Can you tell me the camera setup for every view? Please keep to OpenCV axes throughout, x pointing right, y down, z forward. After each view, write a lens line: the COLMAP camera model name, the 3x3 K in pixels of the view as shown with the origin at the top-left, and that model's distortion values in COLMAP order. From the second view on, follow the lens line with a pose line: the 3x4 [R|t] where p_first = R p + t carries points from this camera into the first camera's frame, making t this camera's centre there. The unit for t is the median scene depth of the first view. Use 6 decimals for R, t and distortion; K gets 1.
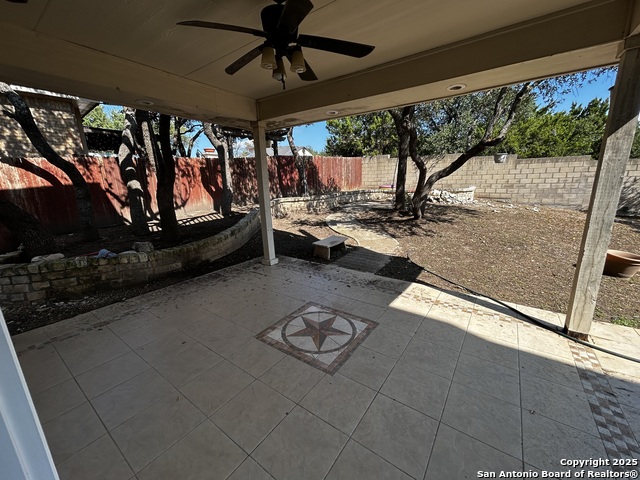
lens RADIAL K [[257.4, 0, 320.2], [0, 257.4, 240.8], [0, 0, 1]] dist [0.001032, -0.000096]
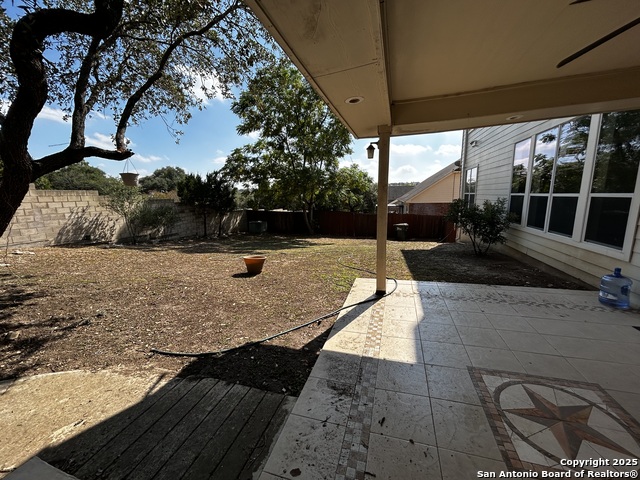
lens RADIAL K [[257.4, 0, 318.7], [0, 257.4, 240.2], [0, 0, 1]] dist [0.001032, -0.000096]
pose [[-0.326769, -0.128993, 0.936260, -0.289043], [0.249874, 0.943600, 0.217214, -0.312784], [-0.911474, 0.304926, -0.276107, 1.296629]]
